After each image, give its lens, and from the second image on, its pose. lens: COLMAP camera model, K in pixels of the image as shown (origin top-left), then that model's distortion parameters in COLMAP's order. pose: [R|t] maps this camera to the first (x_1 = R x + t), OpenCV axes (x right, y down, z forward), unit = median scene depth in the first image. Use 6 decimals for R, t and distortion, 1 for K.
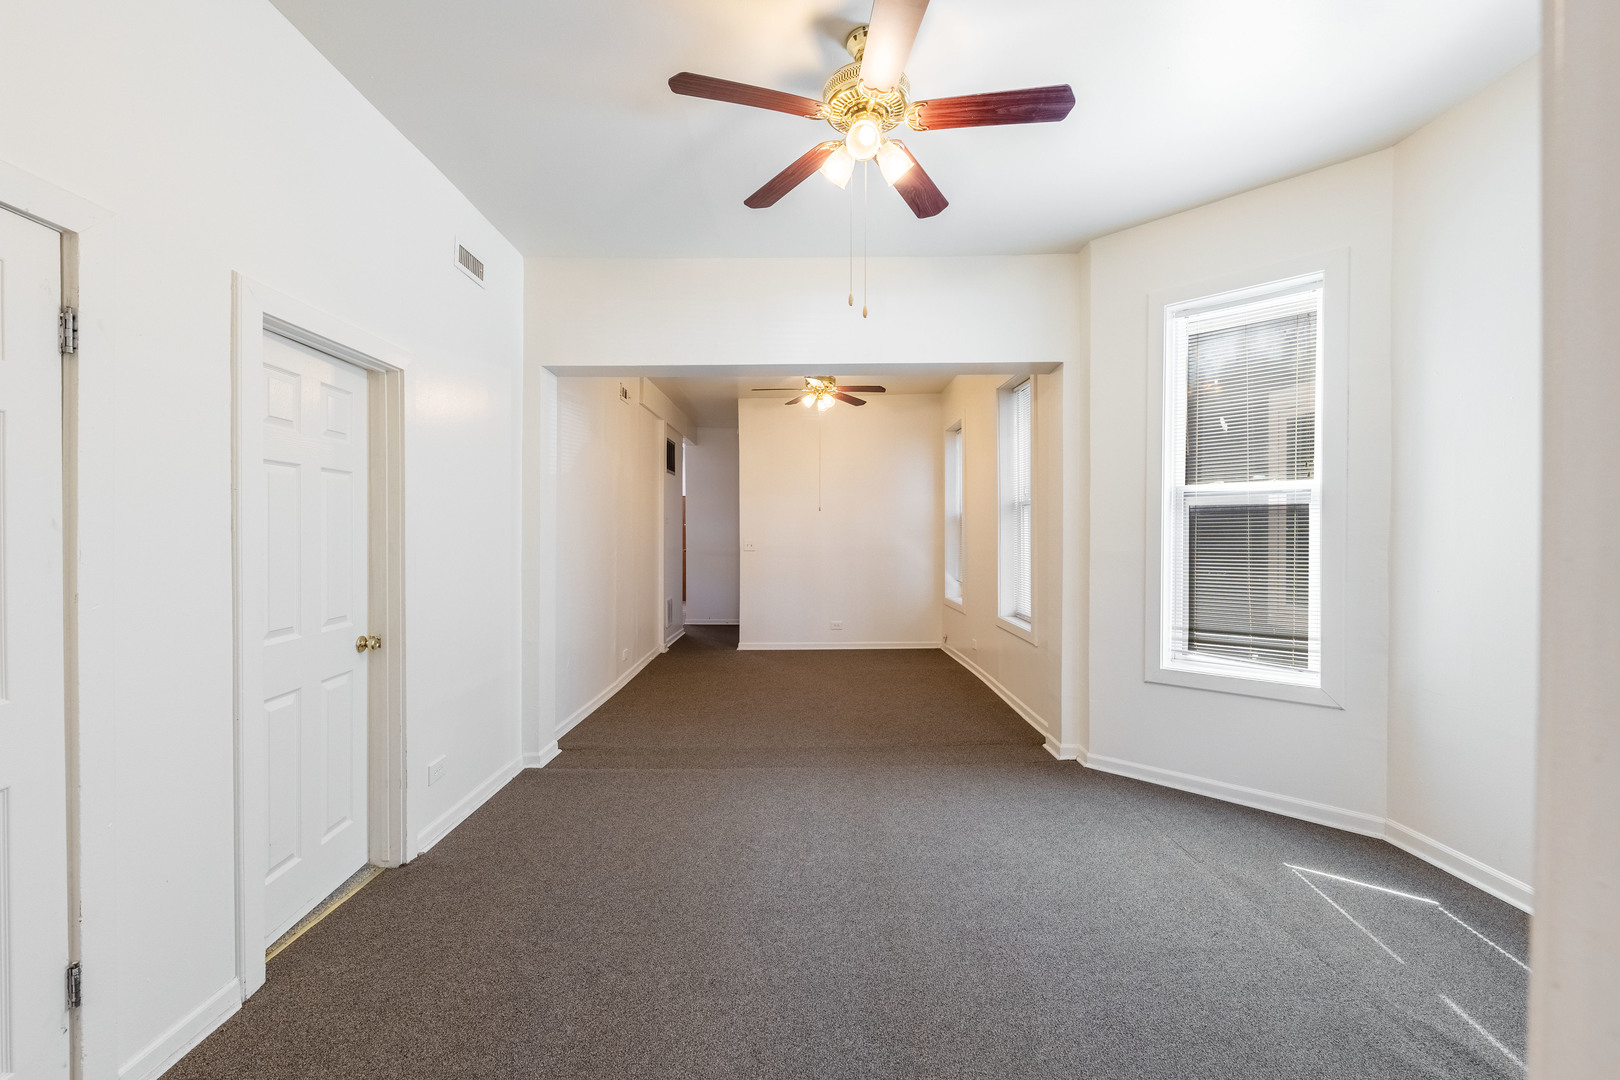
lens RADIAL K [[655.4, 0, 811.3], [0, 655.4, 535.3], [0, 0, 1]] dist [0.003271, -0.005016]
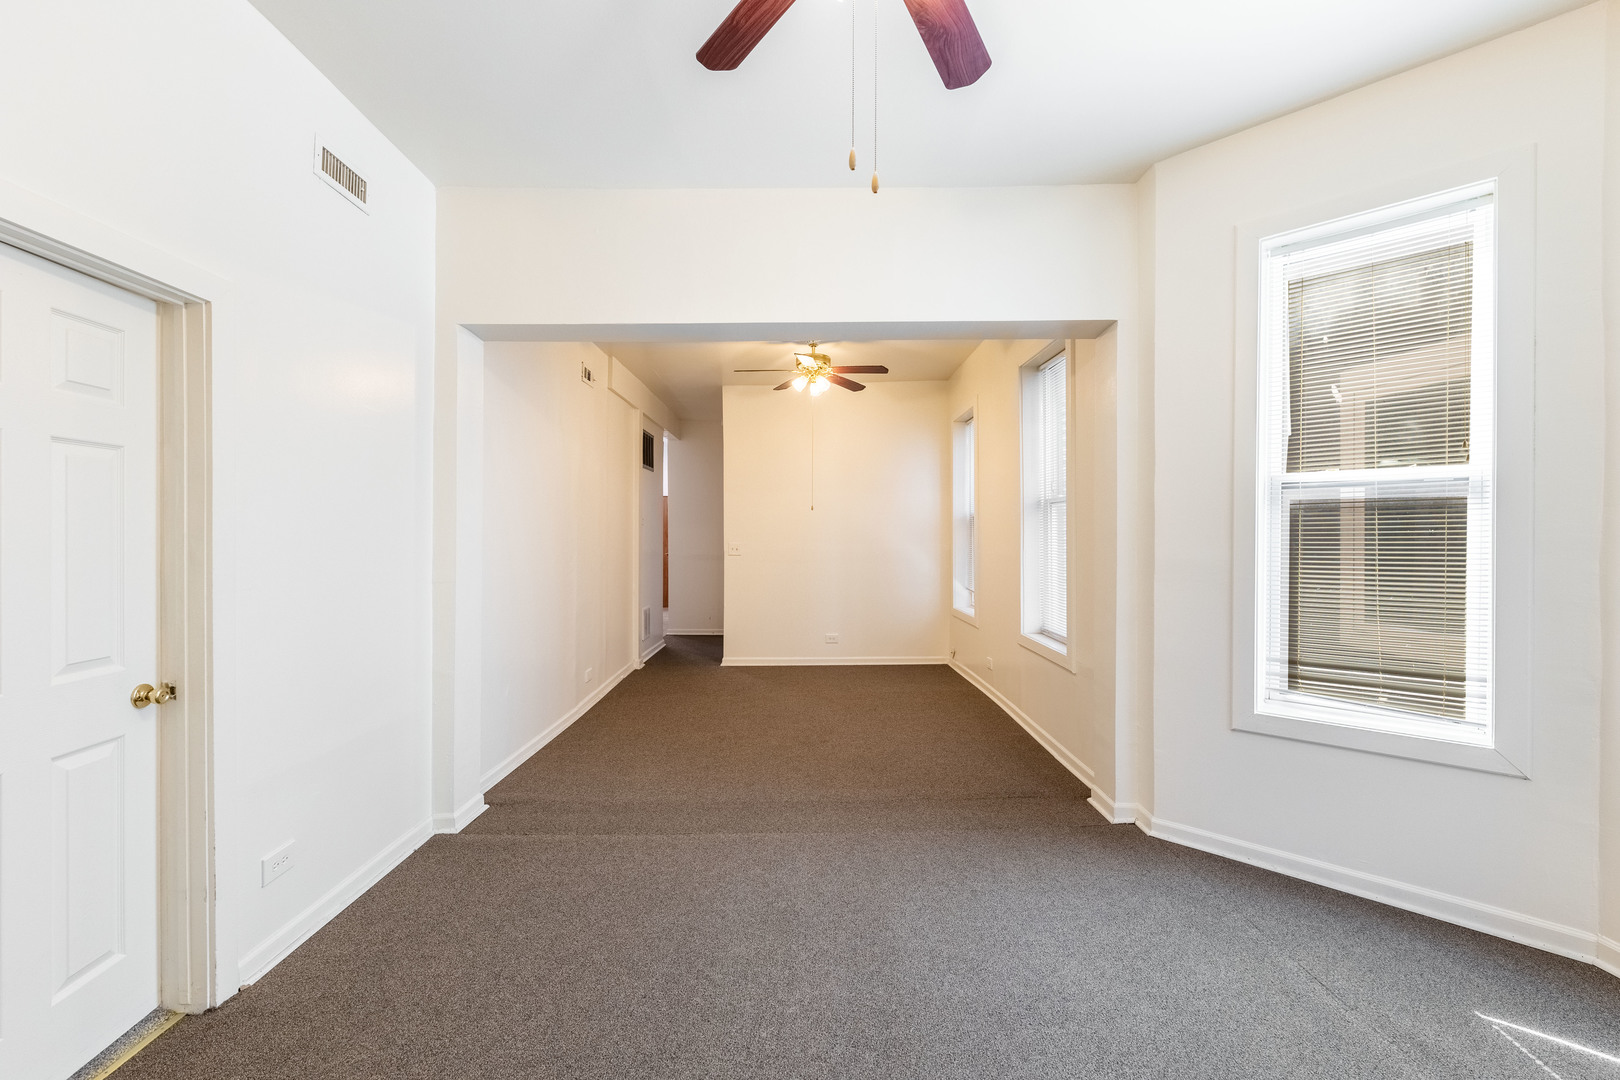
lens RADIAL K [[652.3, 0, 802.3], [0, 652.3, 534.9], [0, 0, 1]] dist [0.009364, -0.005064]
pose [[0.999971, 0.000833, -0.007582, 0.010400], [-0.000865, 0.999991, -0.004207, -0.001110], [0.007579, 0.004214, 0.999962, 0.227863]]
